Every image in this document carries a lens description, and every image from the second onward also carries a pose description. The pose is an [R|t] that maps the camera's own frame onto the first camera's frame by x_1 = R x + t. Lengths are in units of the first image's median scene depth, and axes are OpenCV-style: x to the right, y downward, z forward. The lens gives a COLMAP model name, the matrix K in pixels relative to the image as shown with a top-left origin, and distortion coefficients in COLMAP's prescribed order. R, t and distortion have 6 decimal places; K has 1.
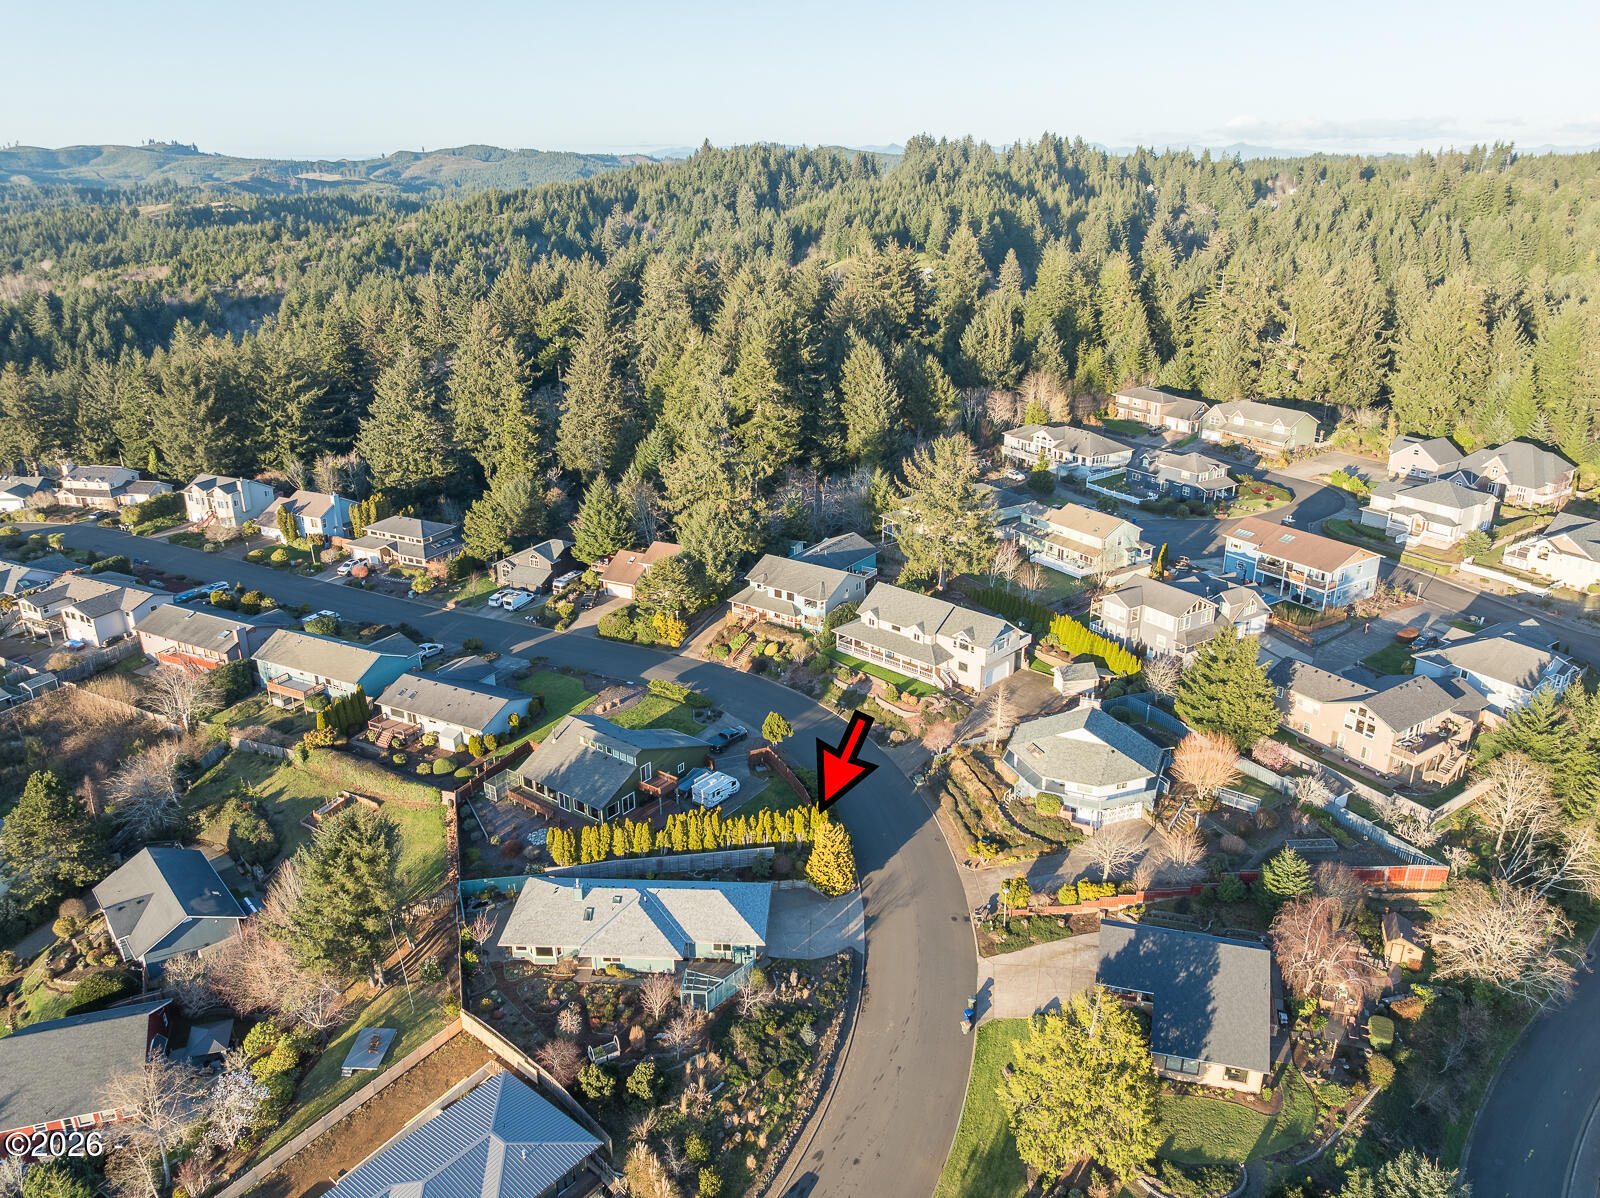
lens RADIAL K [[1137.5, 0, 802.8], [0, 1137.5, 588.5], [0, 0, 1]] dist [-0.049423, 0.028369]
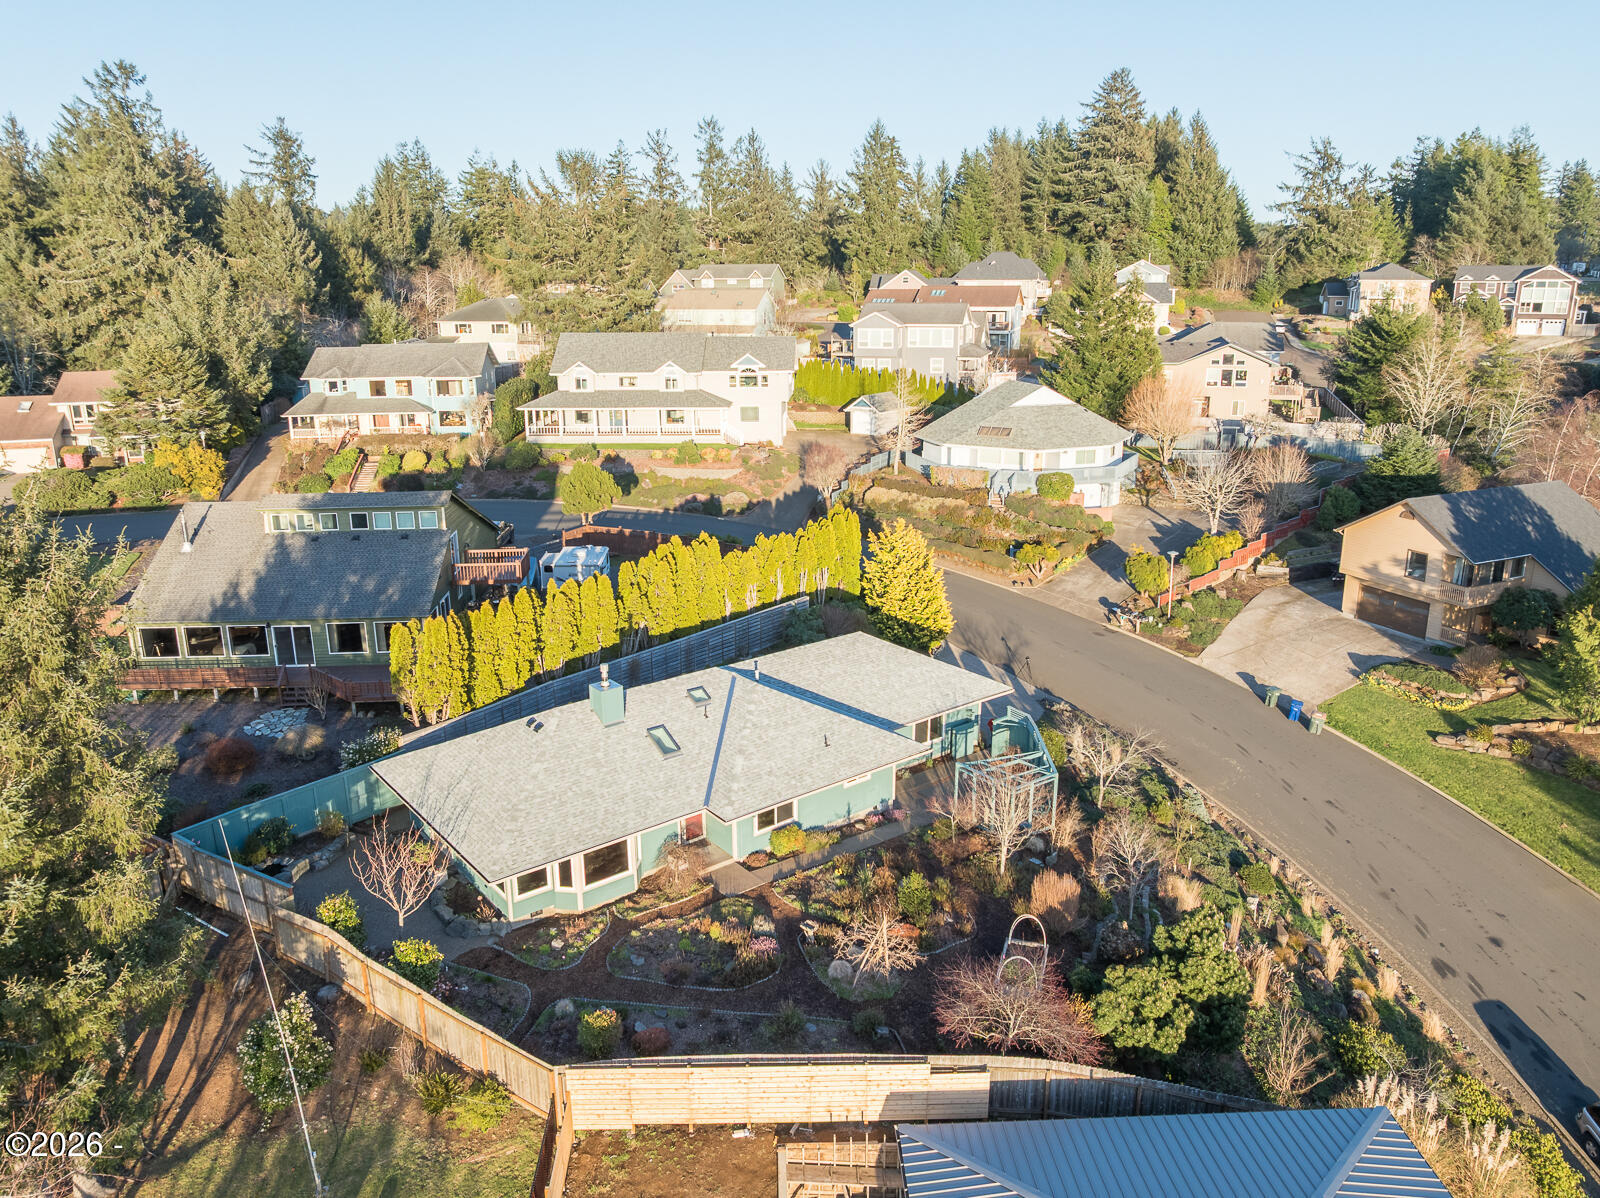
lens RADIAL K [[1137.5, 0, 802.8], [0, 1137.5, 588.5], [0, 0, 1]] dist [-0.049423, 0.028369]
pose [[0.755288, -0.174863, 0.631635, -0.406503], [0.228988, 0.973420, -0.004333, 0.264728], [-0.614089, 0.147910, 0.775254, 0.704678]]
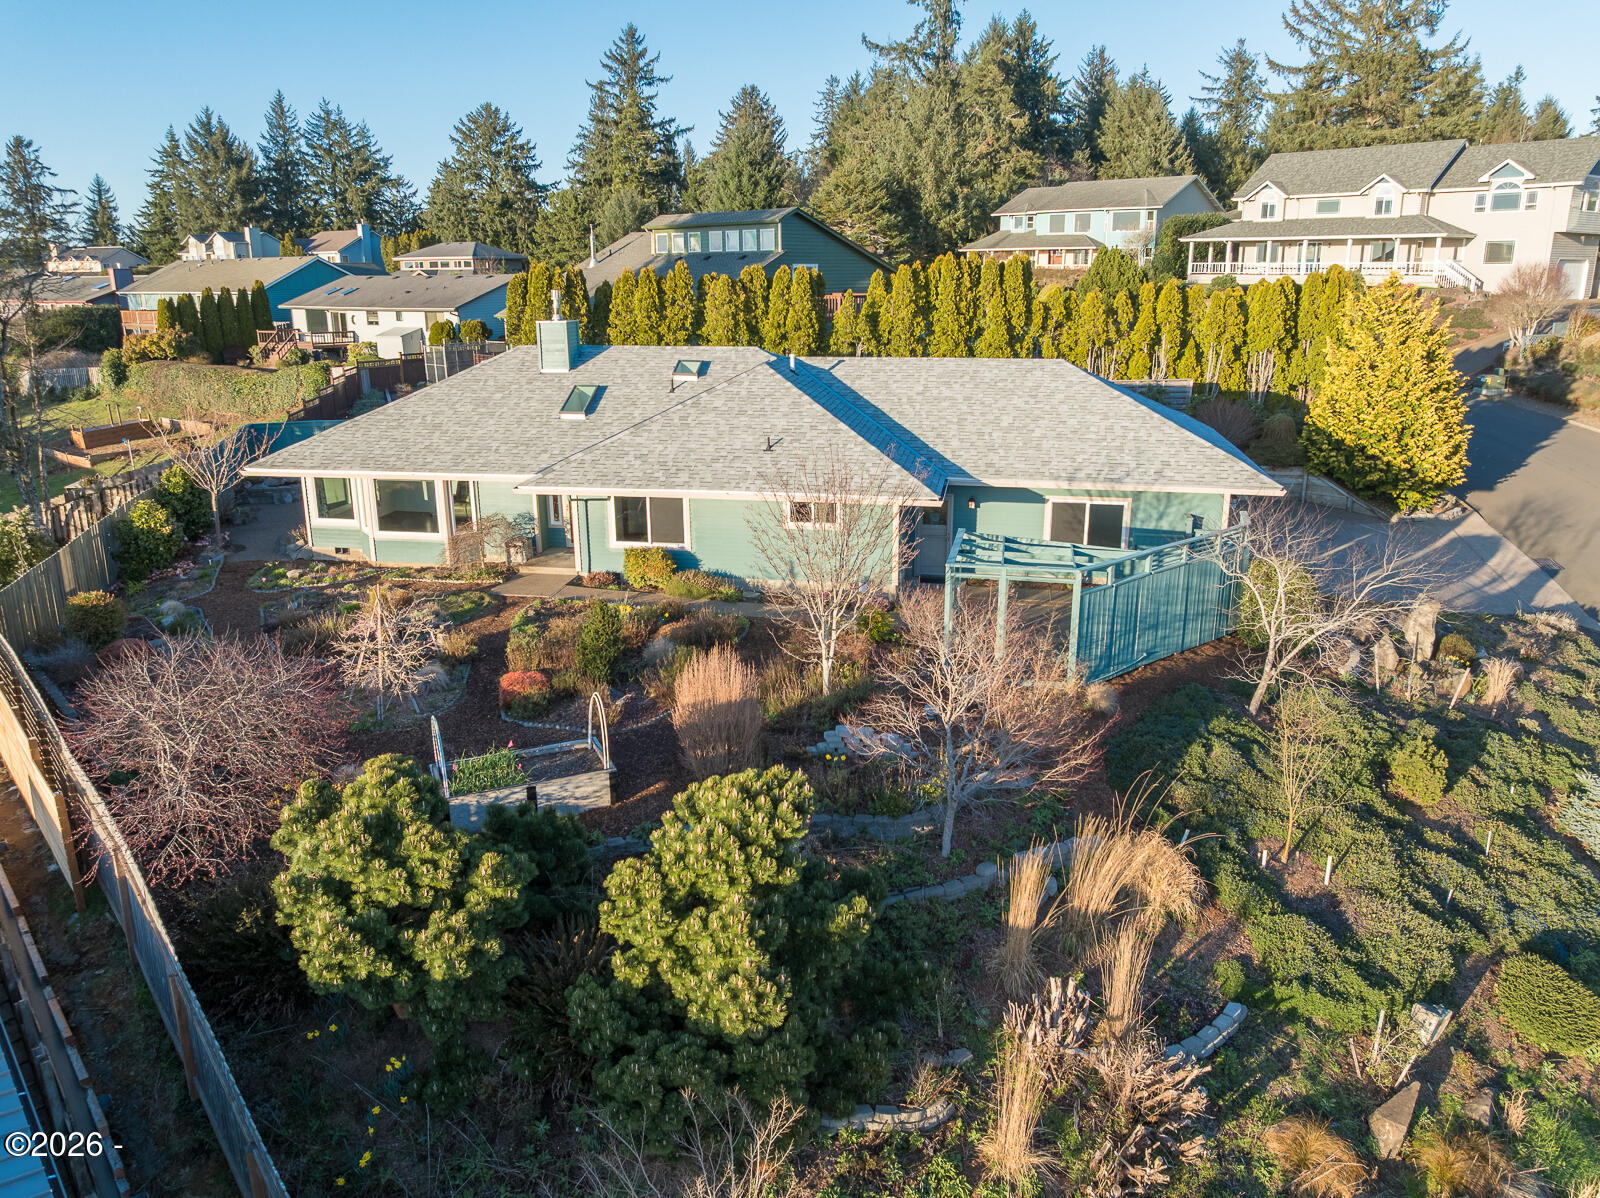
lens RADIAL K [[1137.5, 0, 802.8], [0, 1137.5, 588.5], [0, 0, 1]] dist [-0.049423, 0.028369]
pose [[0.990302, 0.036383, -0.134082, -0.104481], [-0.046904, 0.995991, -0.076165, 0.370717], [0.130774, 0.081715, 0.988039, 0.782681]]
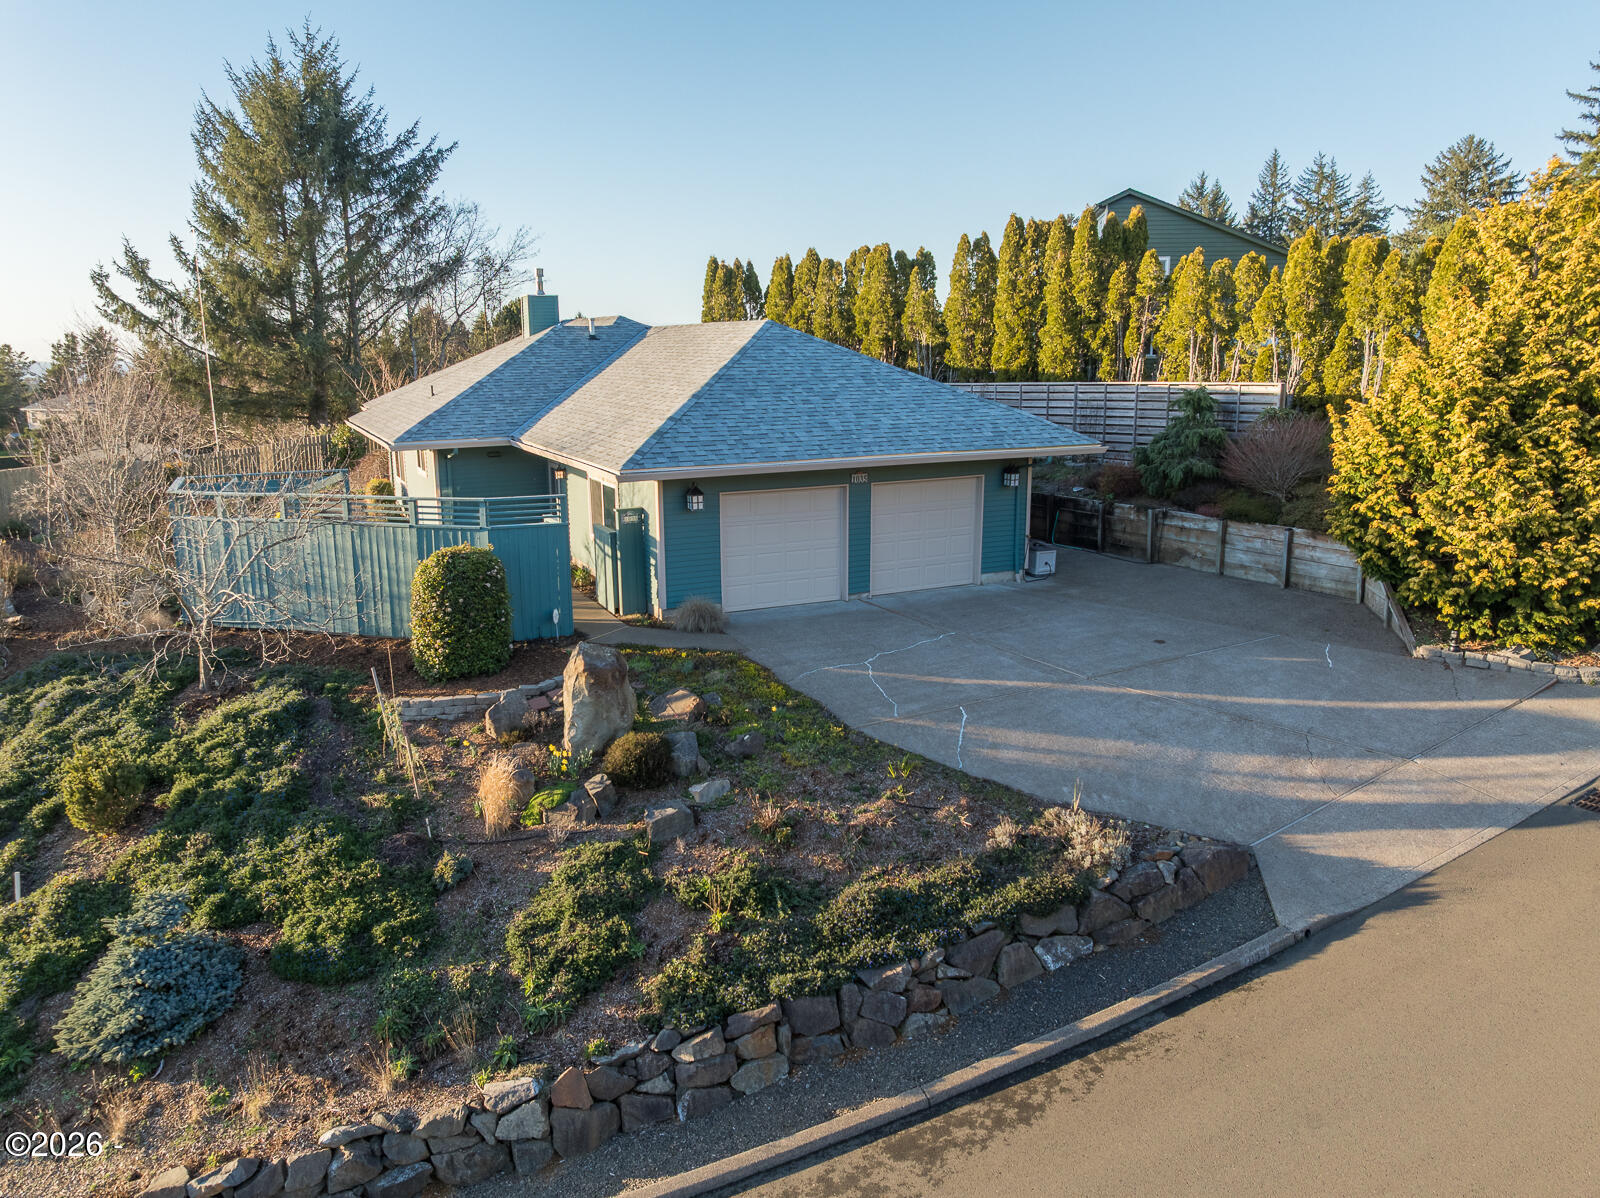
lens RADIAL K [[1137.5, 0, 802.8], [0, 1137.5, 588.5], [0, 0, 1]] dist [-0.049423, 0.028369]
pose [[0.484719, 0.184878, -0.854908, 0.128688], [-0.300769, 0.953034, 0.035567, 0.327833], [0.821332, 0.239890, 0.517559, 0.975999]]
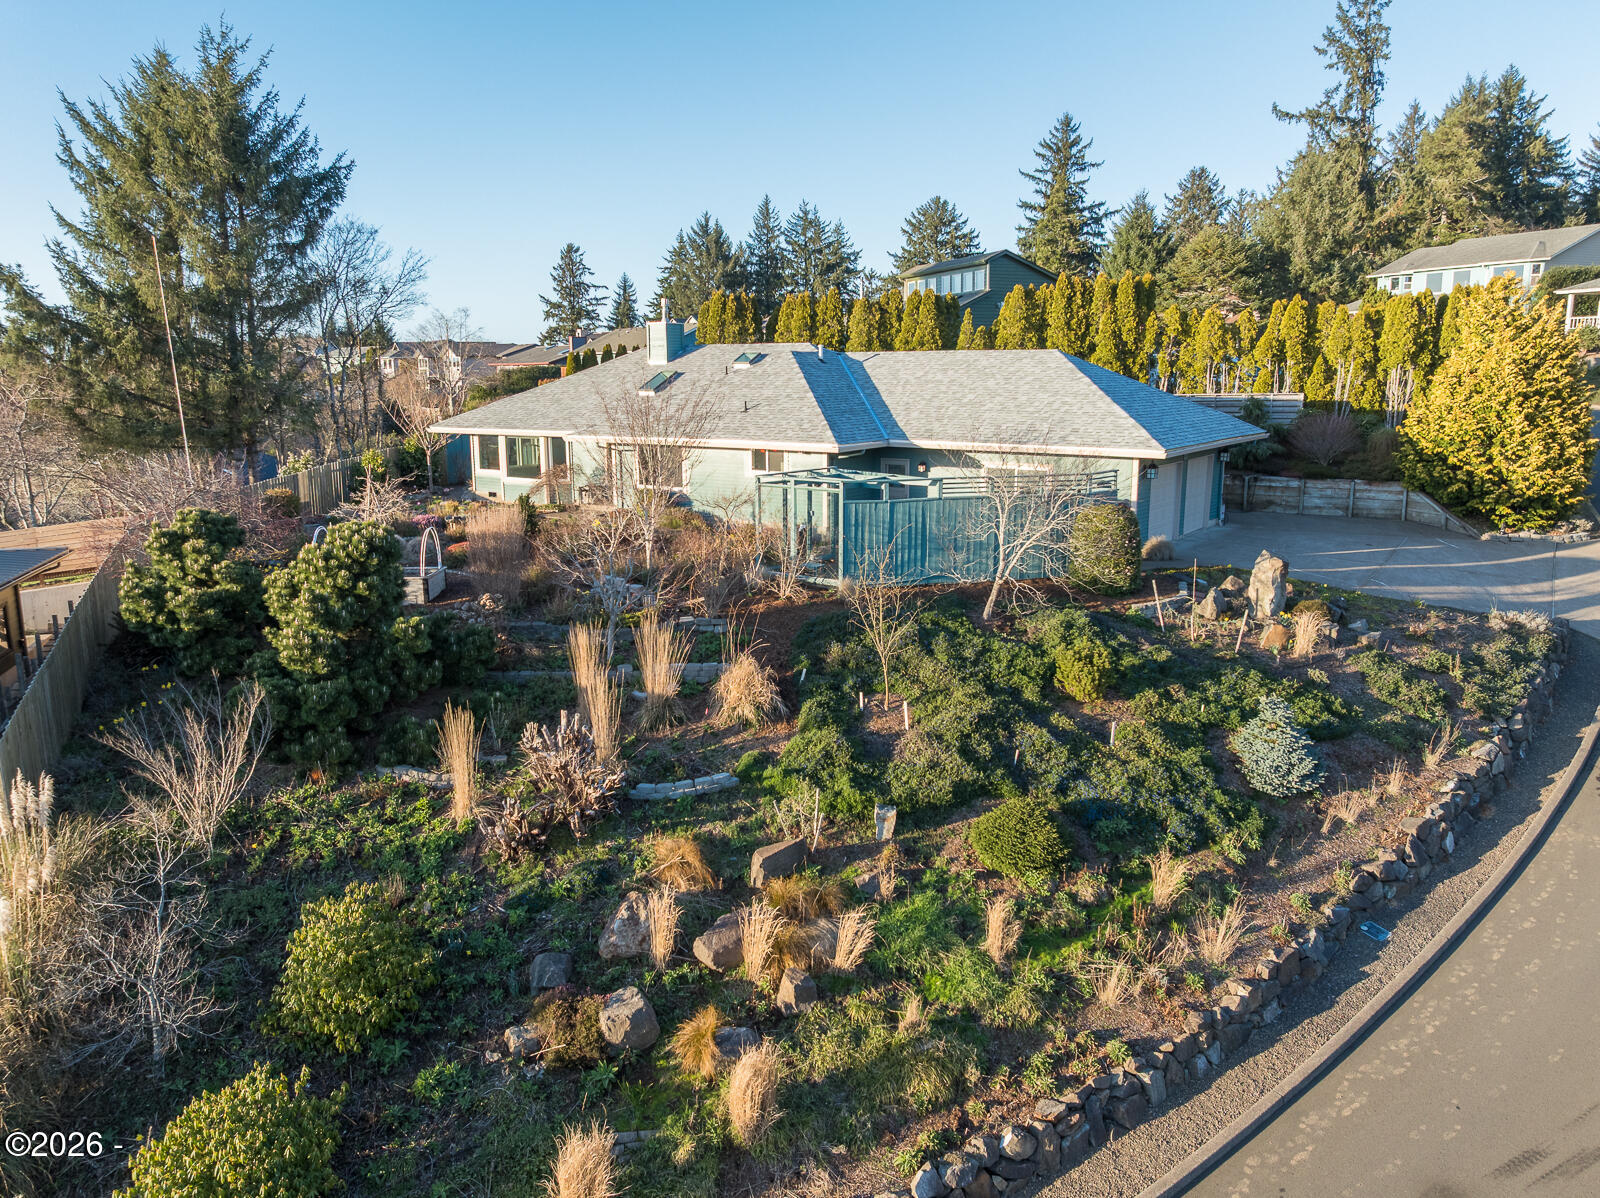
lens RADIAL K [[1163.0, 0, 819.3], [0, 1163.0, 603.2], [0, 0, 1]] dist [-0.059520, 0.038613]
pose [[0.850058, 0.103971, -0.516325, 0.037434], [-0.182095, 0.977884, -0.102880, 0.400132], [0.494209, 0.181474, 0.850191, 0.783167]]
